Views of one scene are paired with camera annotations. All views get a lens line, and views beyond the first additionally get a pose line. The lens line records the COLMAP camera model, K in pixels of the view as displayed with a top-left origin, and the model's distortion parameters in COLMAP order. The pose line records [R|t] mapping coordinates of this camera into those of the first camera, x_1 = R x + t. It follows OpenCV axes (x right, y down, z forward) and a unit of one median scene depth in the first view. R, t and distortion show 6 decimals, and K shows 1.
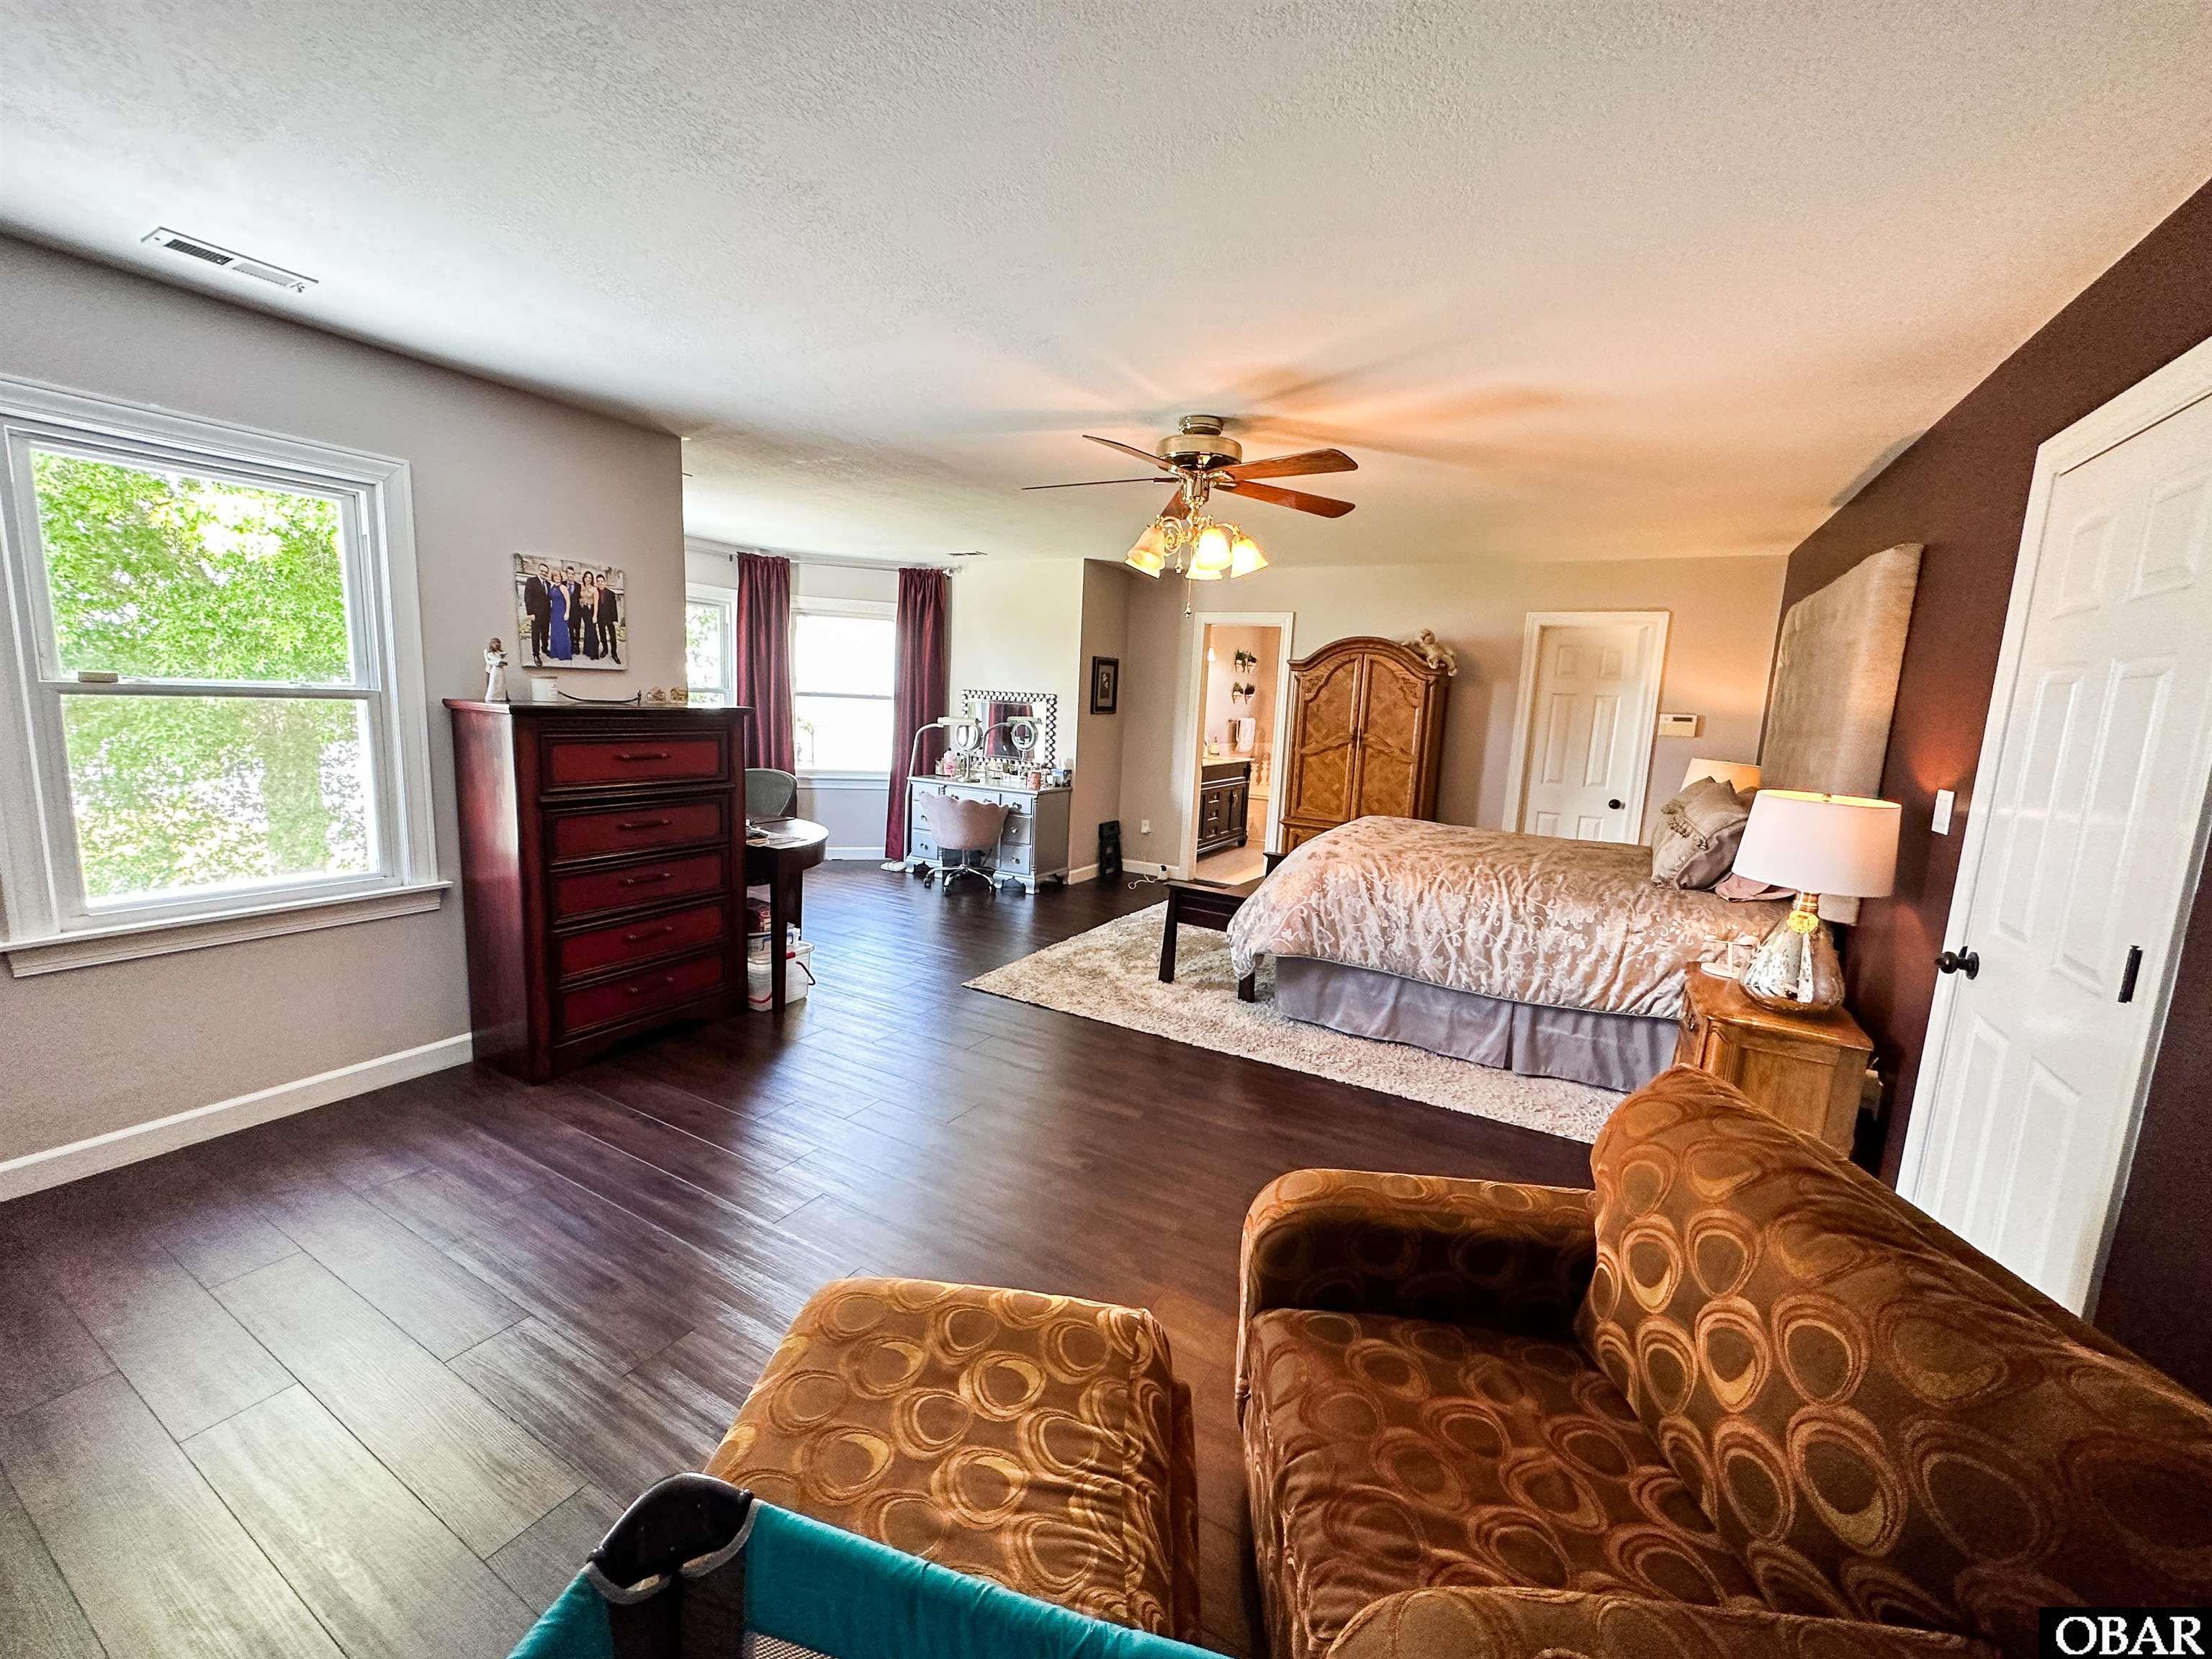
lens RADIAL K [[882.9, 0, 1107.2], [0, 882.9, 829.2], [0, 0, 1]] dist [-0.003340, 0.000921]
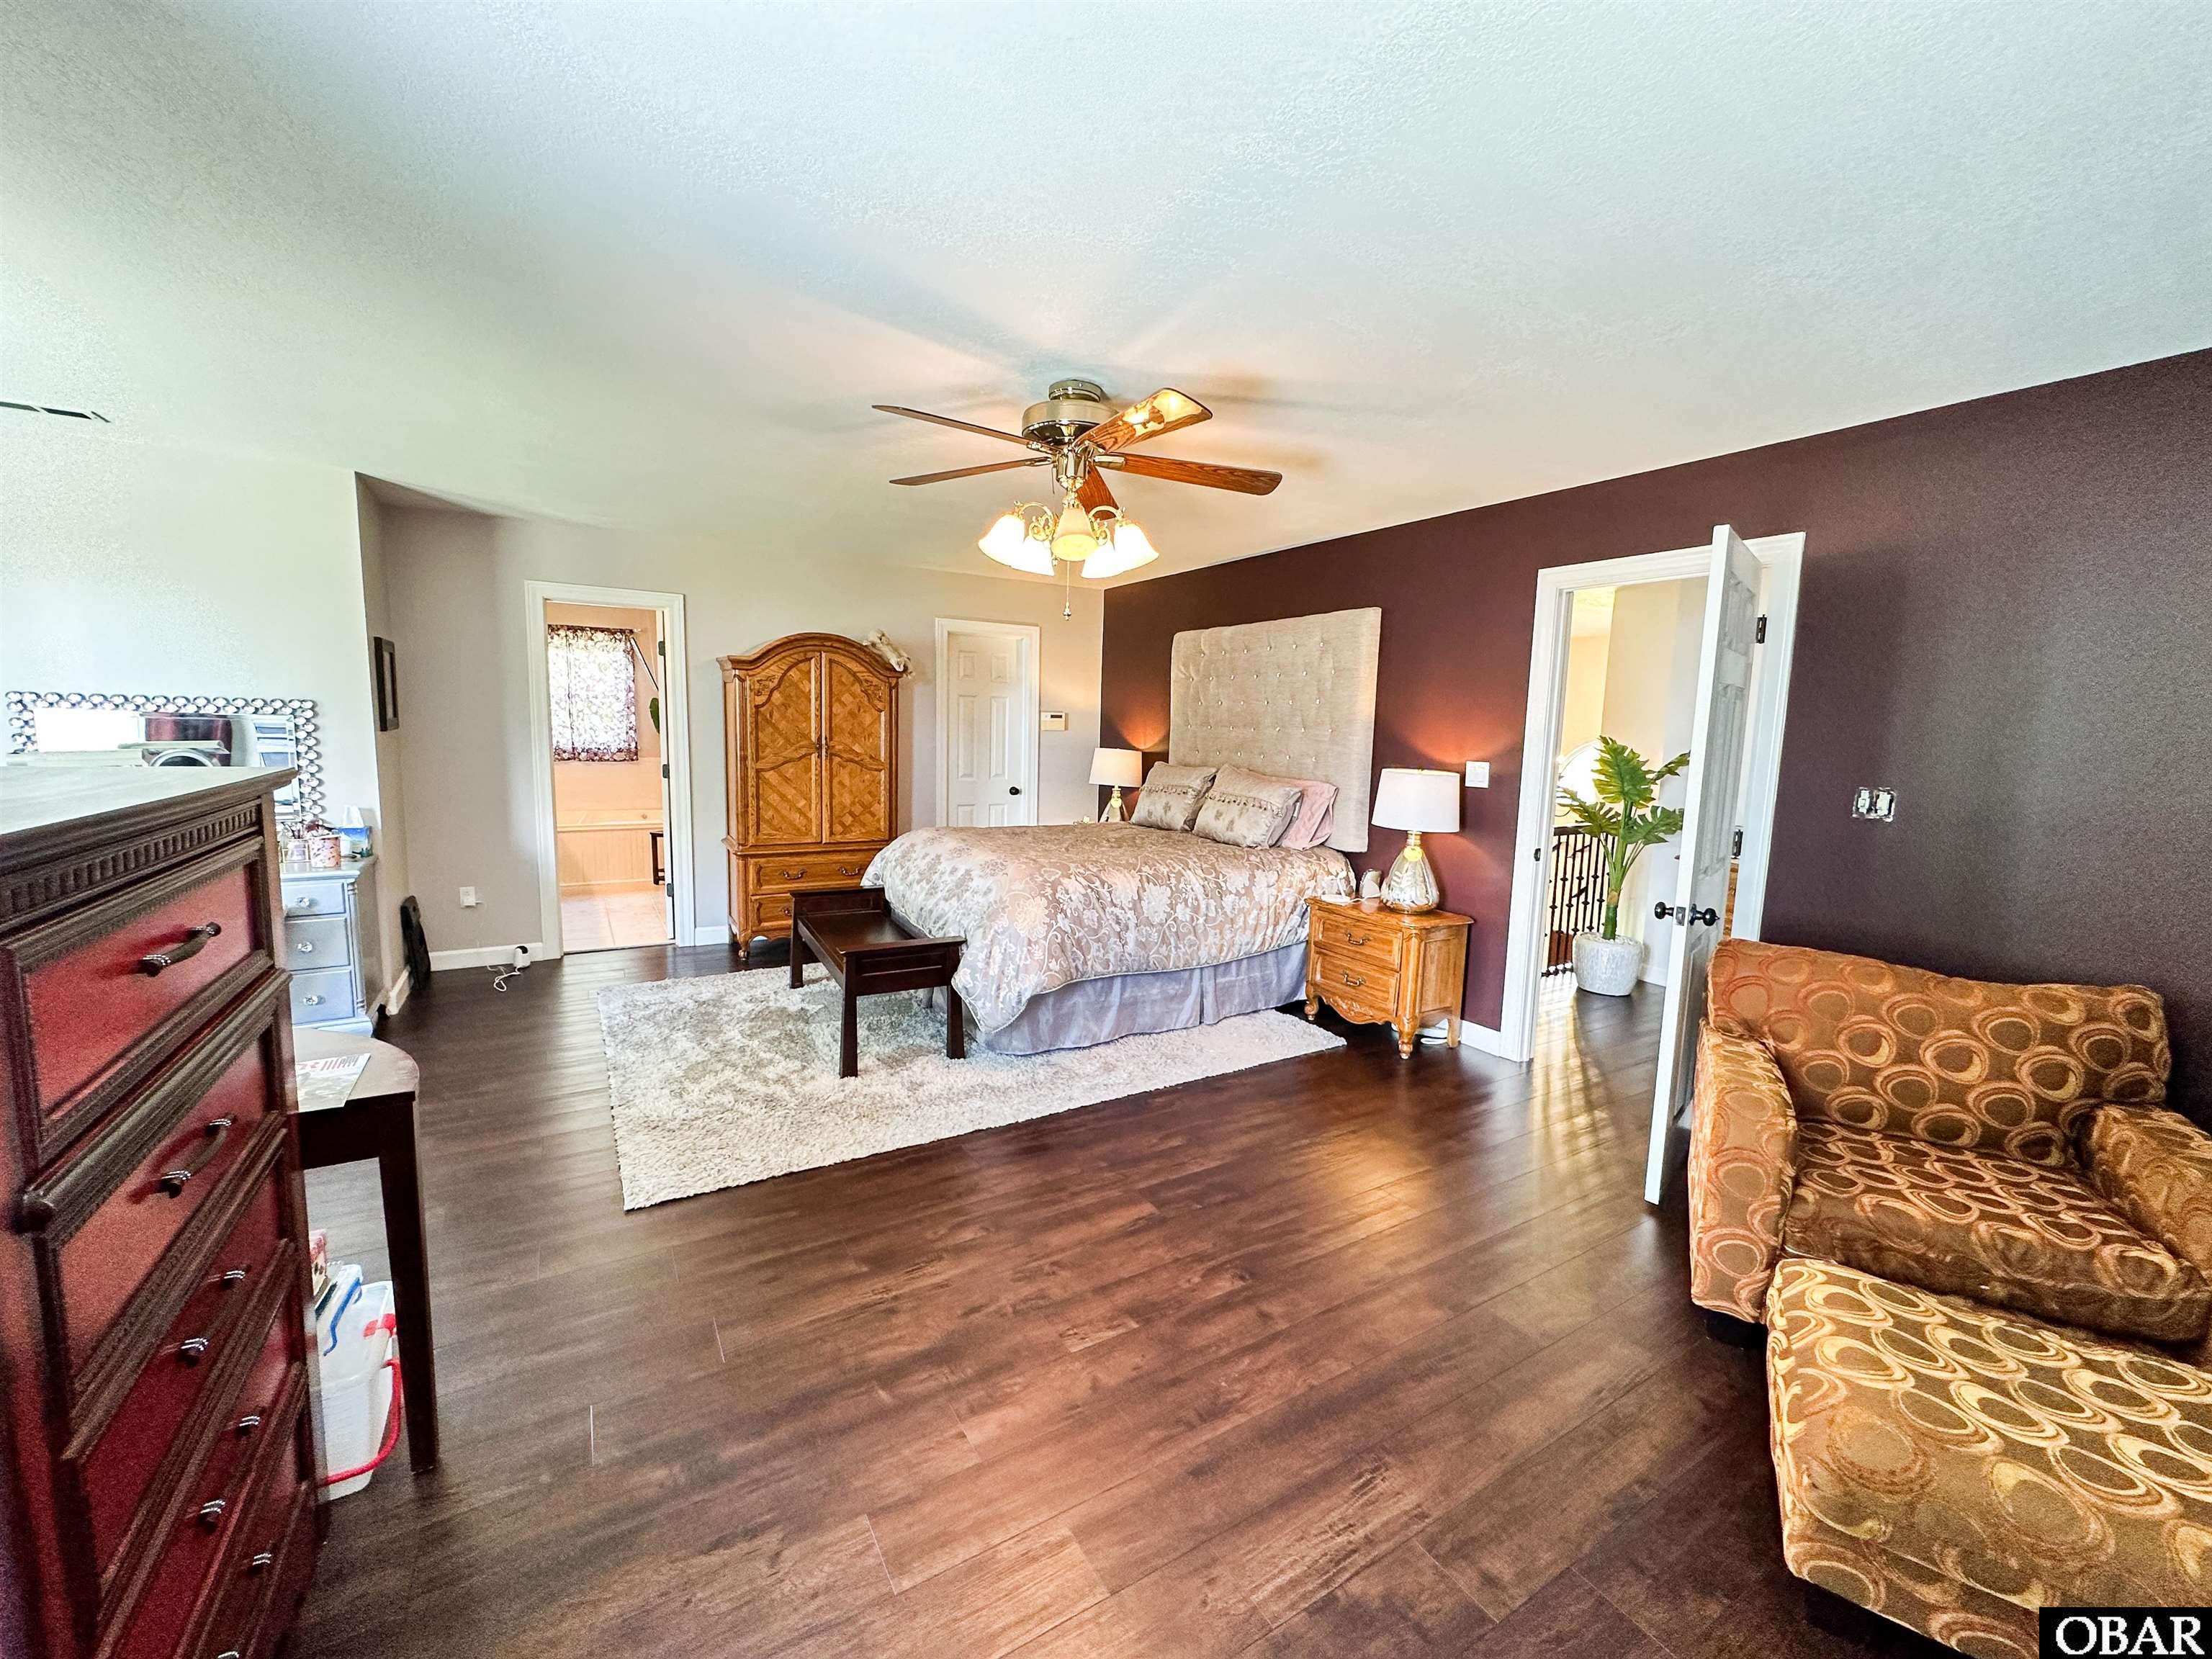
lens RADIAL K [[882.9, 0, 1104.9], [0, 882.9, 827.1], [0, 0, 1]] dist [-0.003340, 0.000921]
pose [[0.490996, -0.135708, 0.860526, -0.460188], [0.126689, 0.988414, 0.083591, -0.079450], [-0.861901, 0.067977, 0.502500, 0.403336]]
